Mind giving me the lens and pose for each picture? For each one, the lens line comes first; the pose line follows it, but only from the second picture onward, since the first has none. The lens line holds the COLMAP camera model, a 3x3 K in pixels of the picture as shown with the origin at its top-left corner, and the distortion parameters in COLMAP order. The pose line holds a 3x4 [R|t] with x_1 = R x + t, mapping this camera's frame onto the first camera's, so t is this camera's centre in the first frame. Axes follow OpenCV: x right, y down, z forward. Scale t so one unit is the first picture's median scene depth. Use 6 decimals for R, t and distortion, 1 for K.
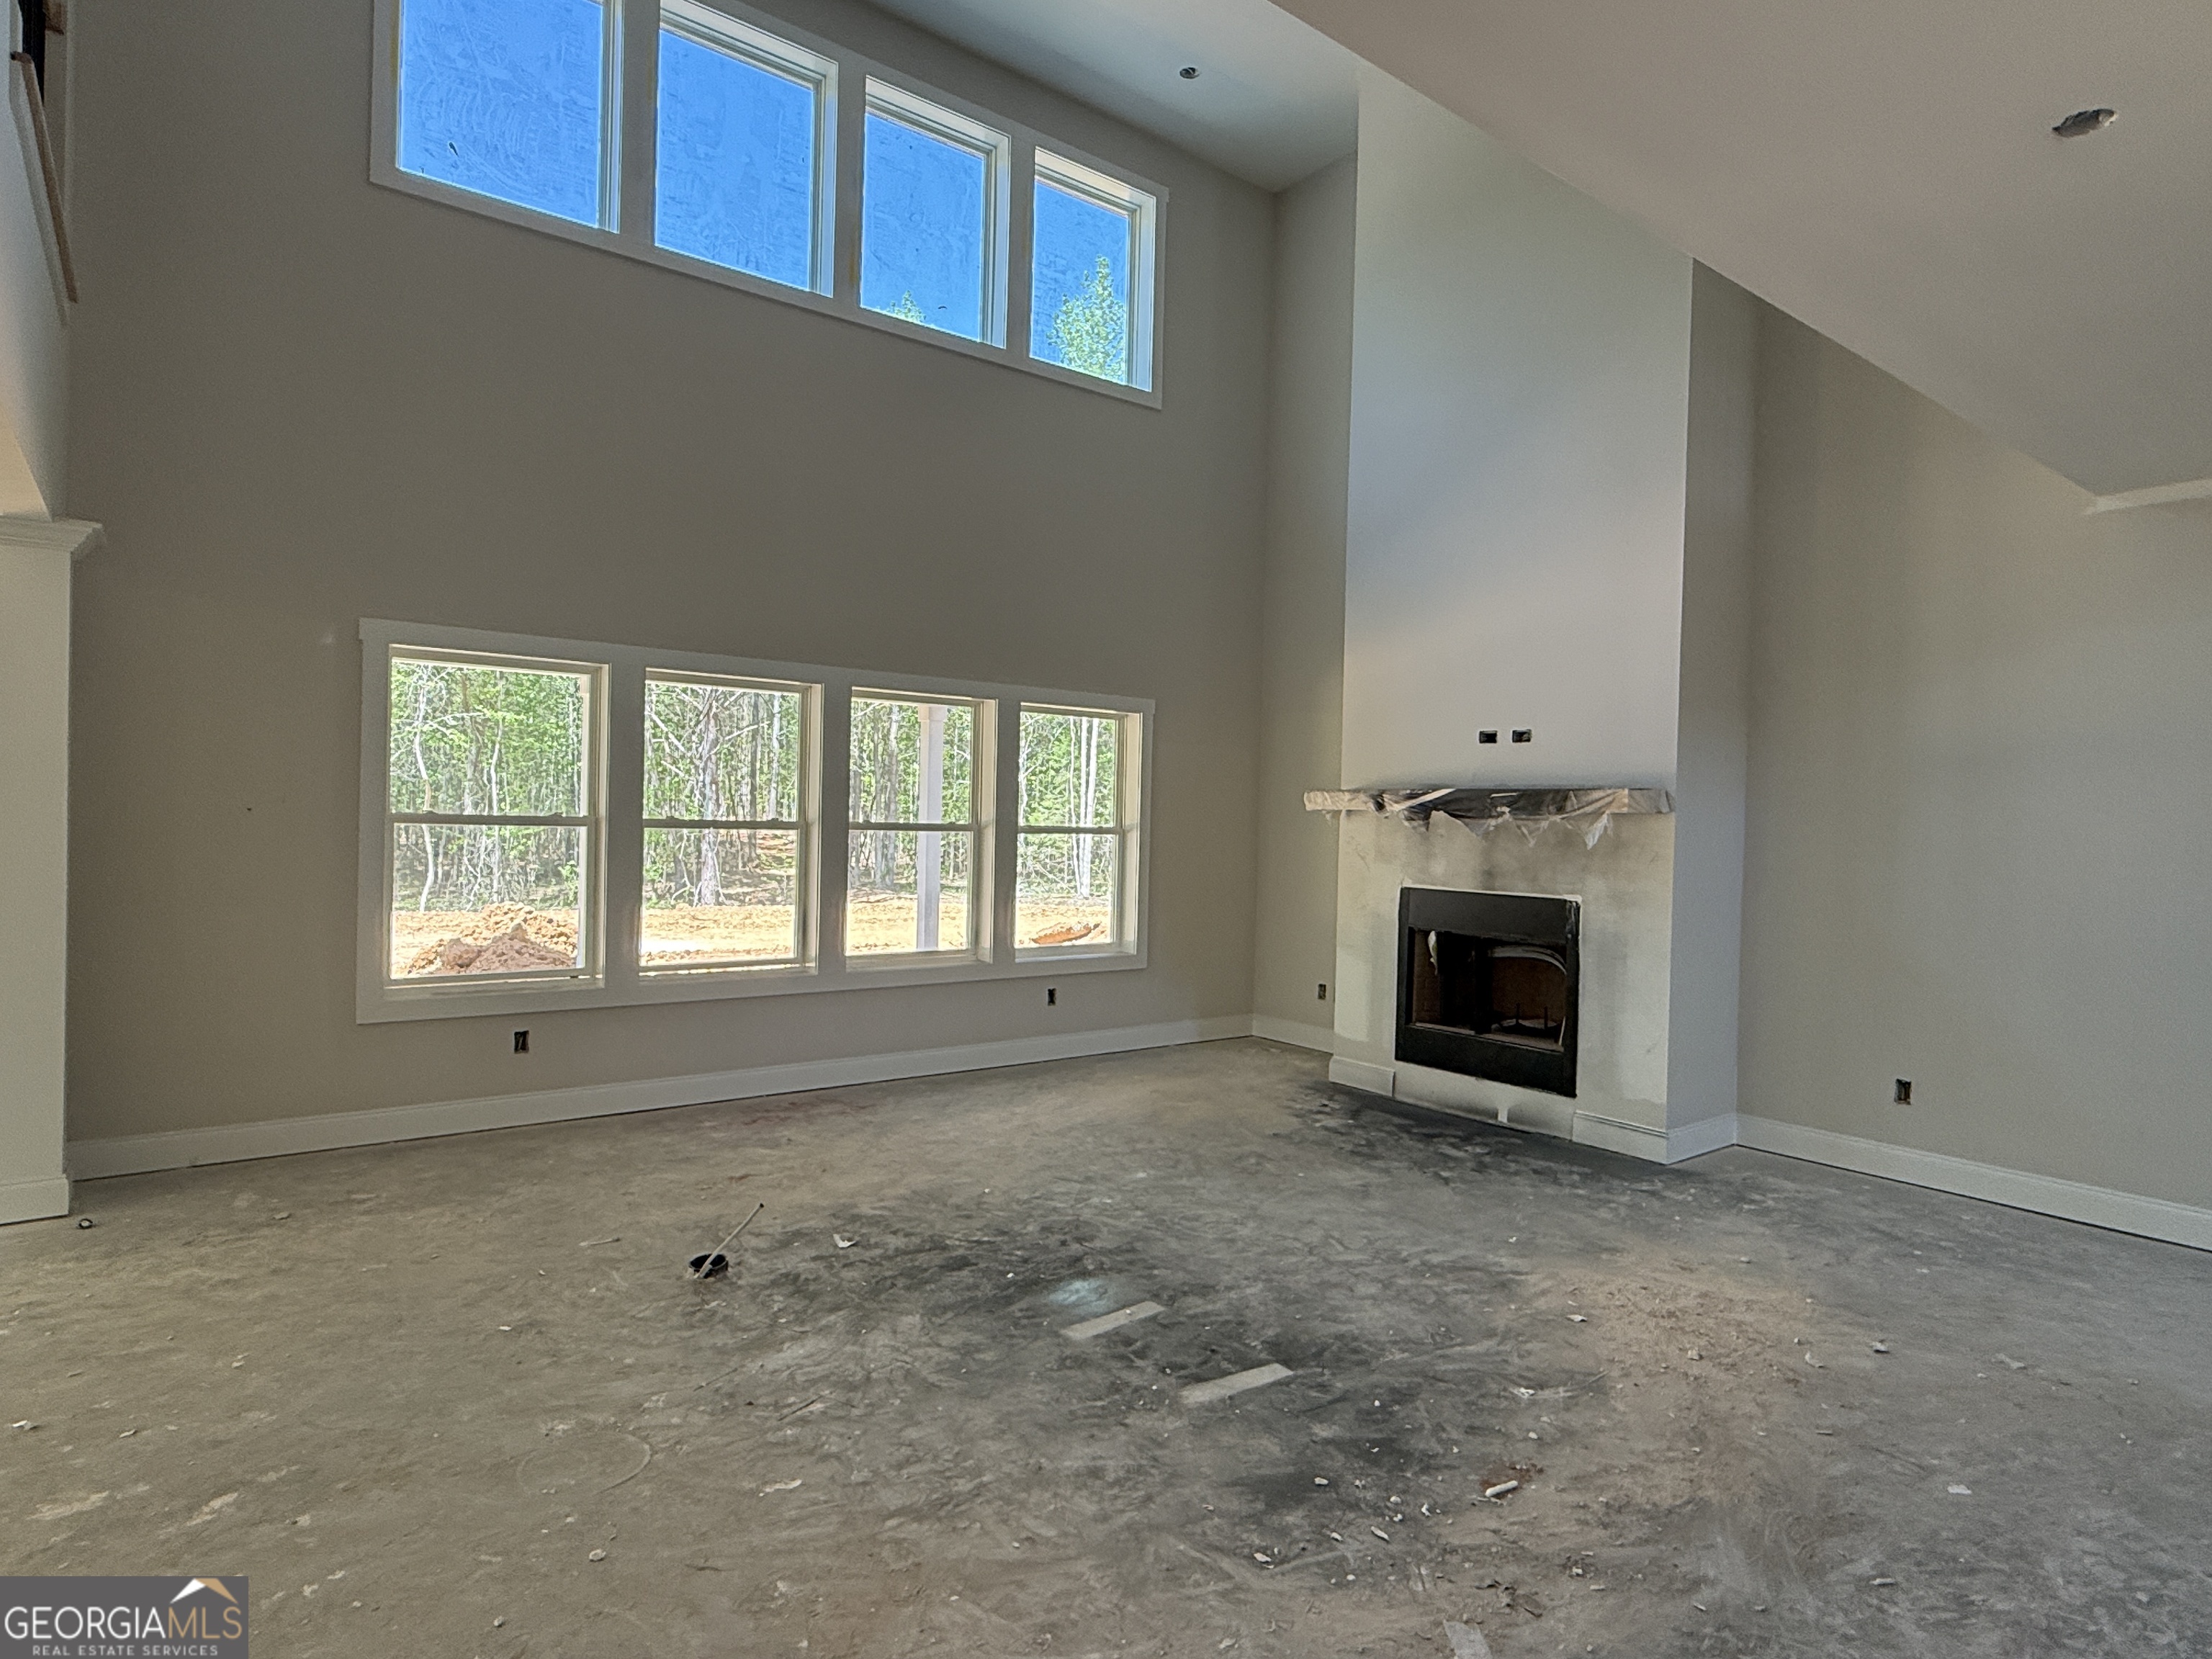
lens RADIAL K [[1217.4, 0, 1108.2], [0, 1217.4, 836.3], [0, 0, 1]] dist [-0.000722, 0.000366]
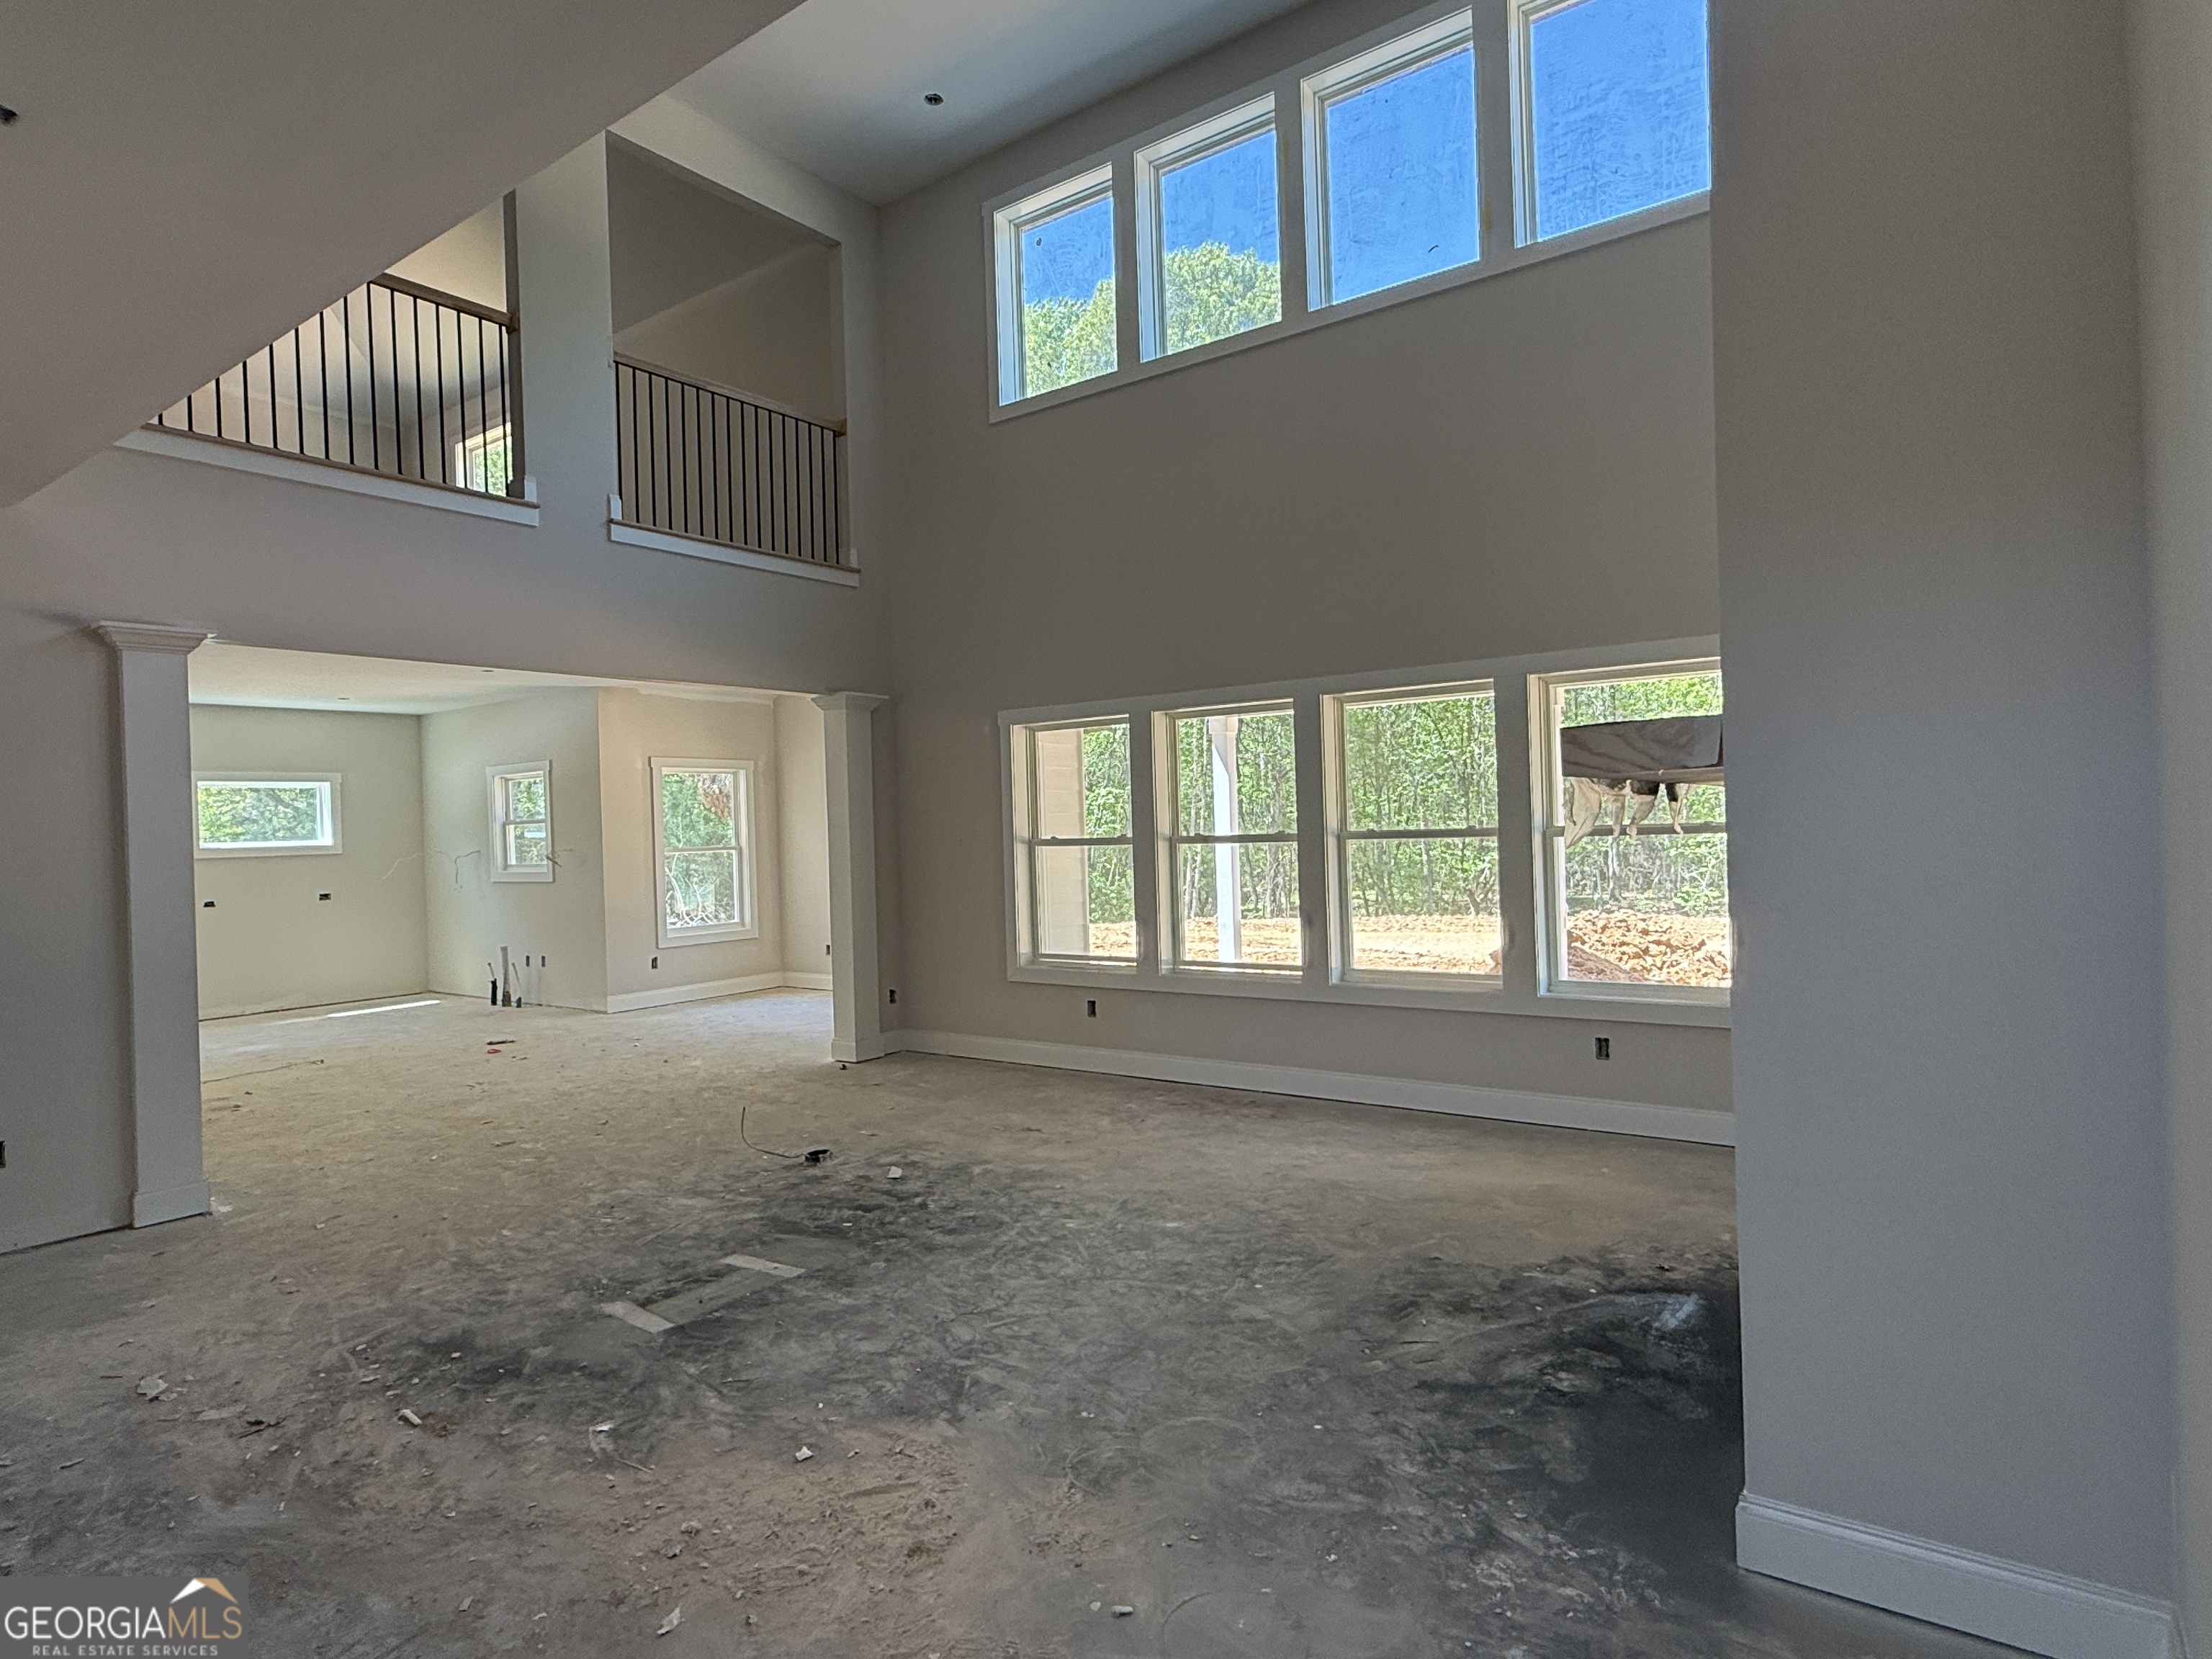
lens RADIAL K [[1217.4, 0, 1108.2], [0, 1217.4, 836.3], [0, 0, 1]] dist [-0.000722, 0.000366]
pose [[0.282750, -0.027587, -0.958797, 0.981305], [0.022100, 0.999508, -0.022241, 0.013155], [0.958939, -0.014901, 0.283221, 0.787539]]
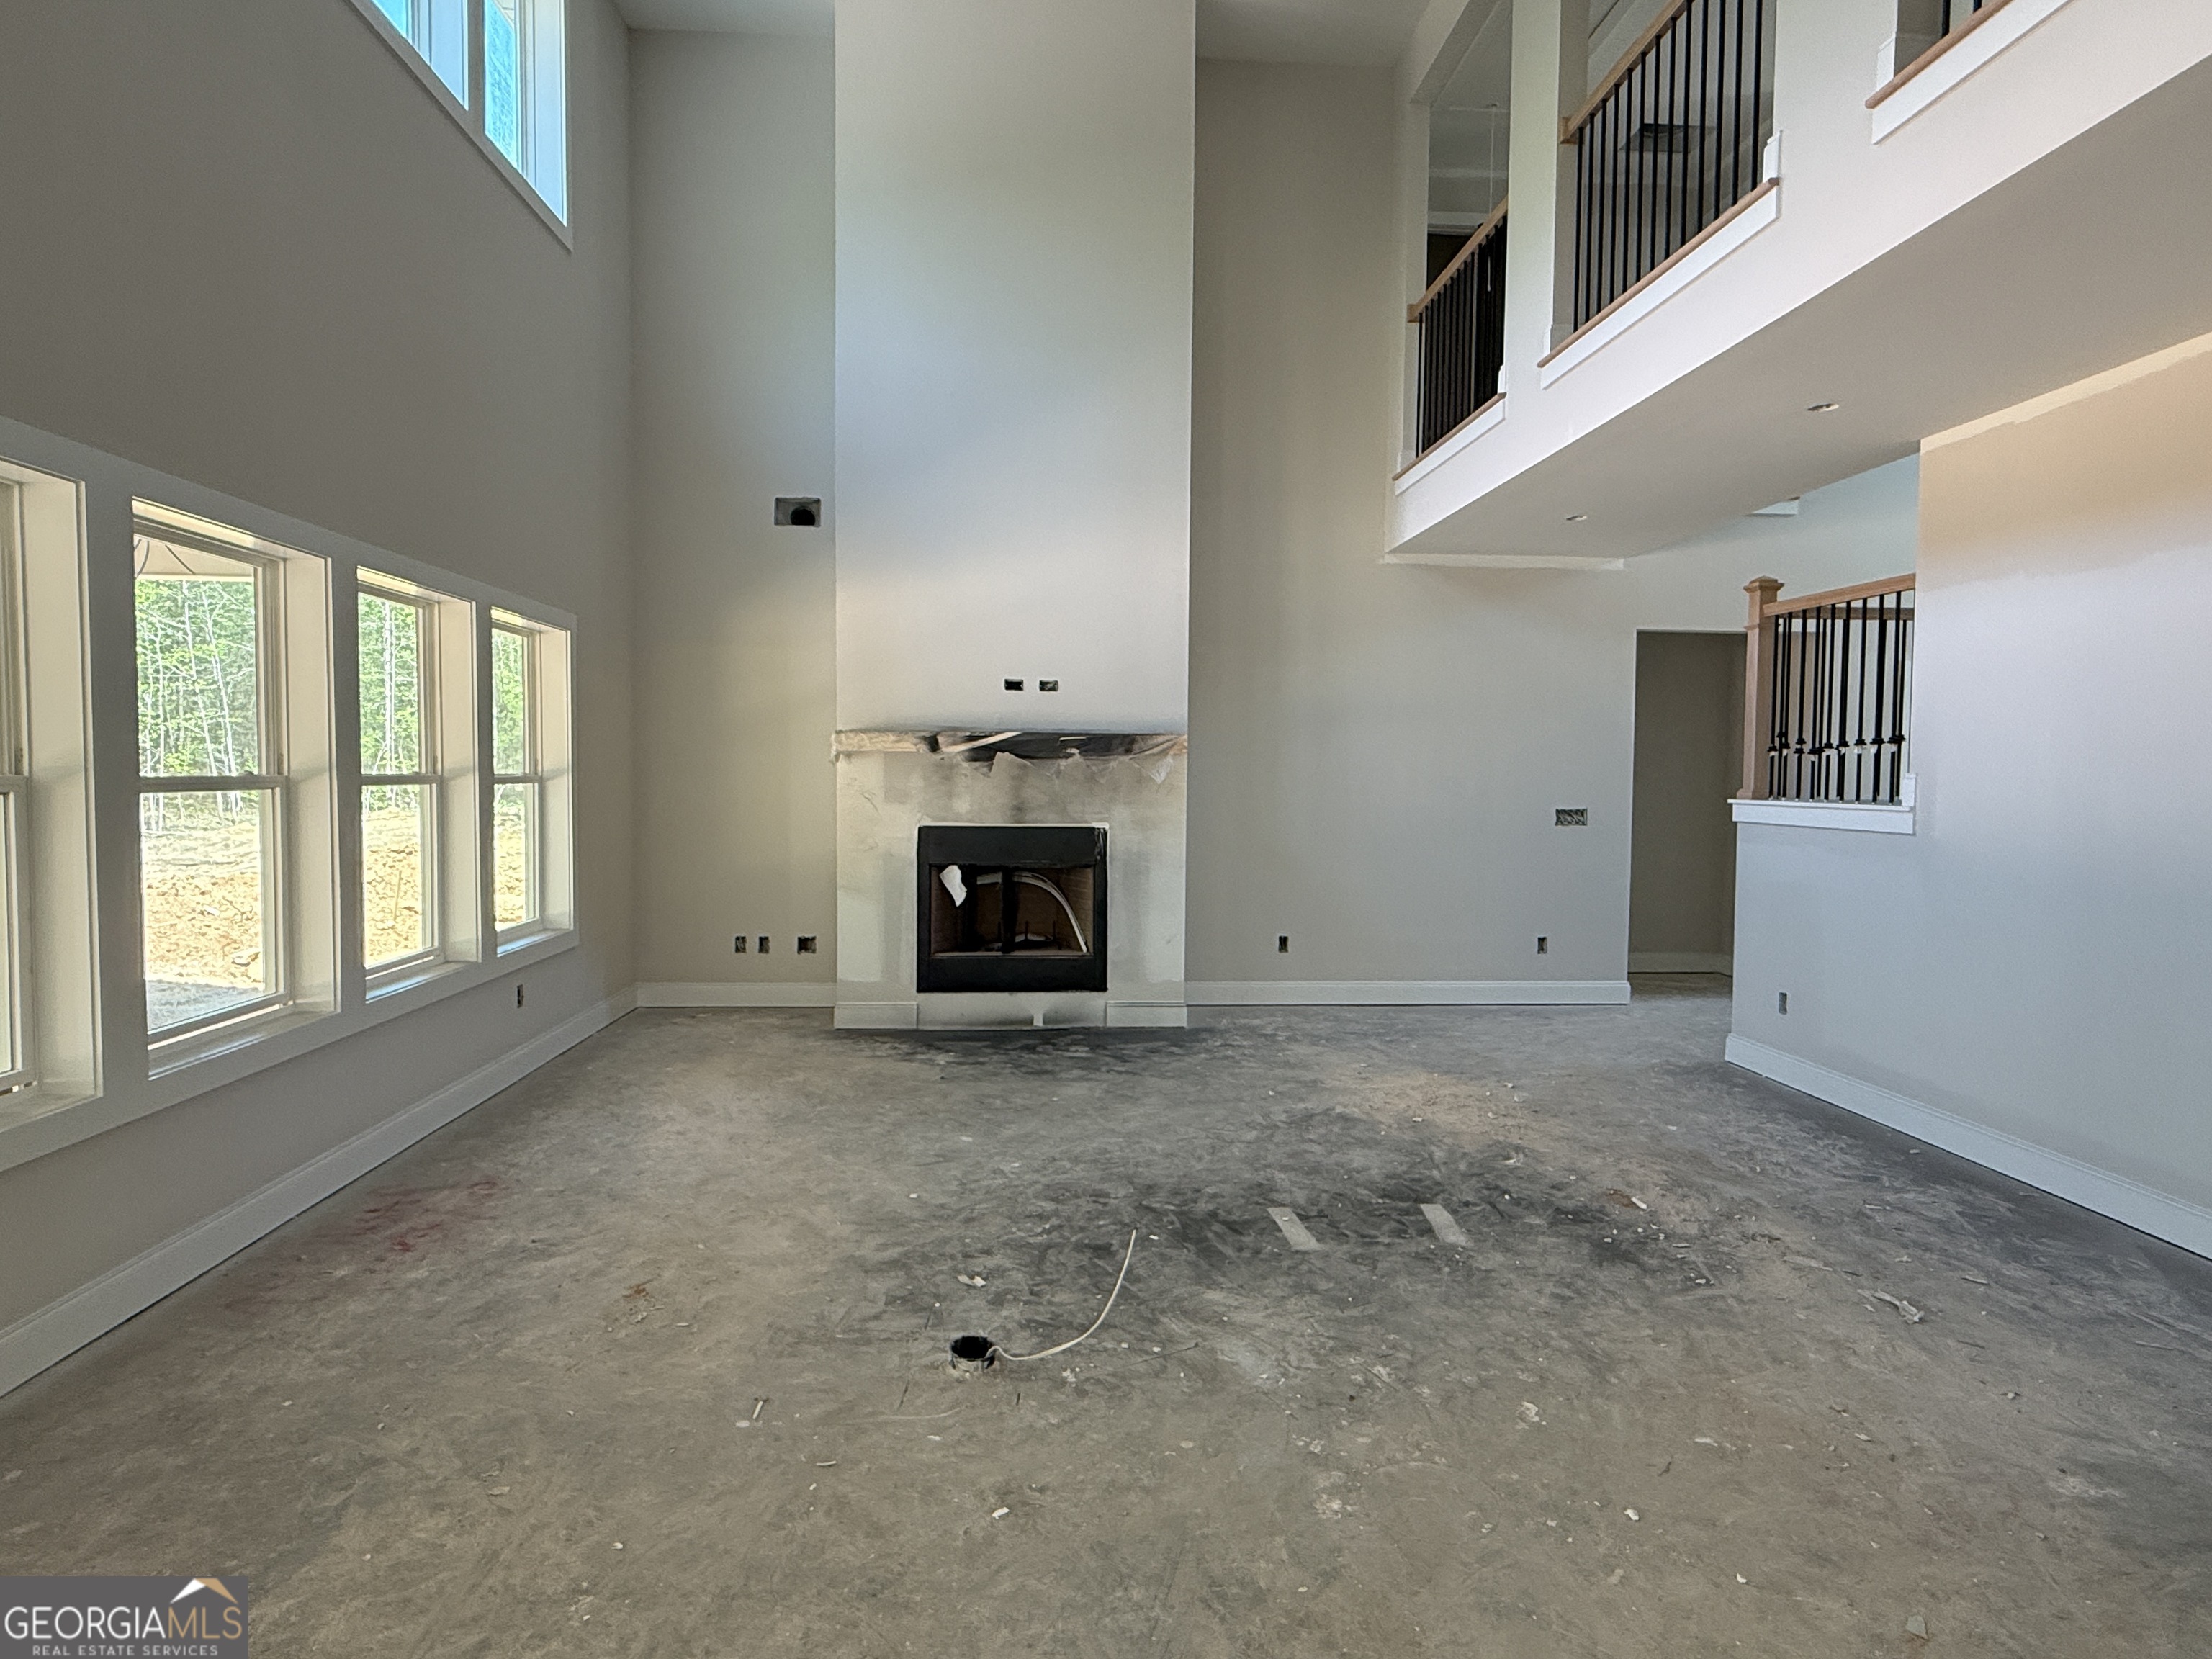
lens RADIAL K [[1216.0, 0, 1106.0], [0, 1216.0, 829.5], [0, 0, 1]] dist [0.000651, 0.001160]
pose [[0.555100, -0.060052, 0.829613, -0.768228], [0.017796, 0.998020, 0.060335, -0.021390], [-0.831593, -0.018728, 0.555070, 0.429531]]
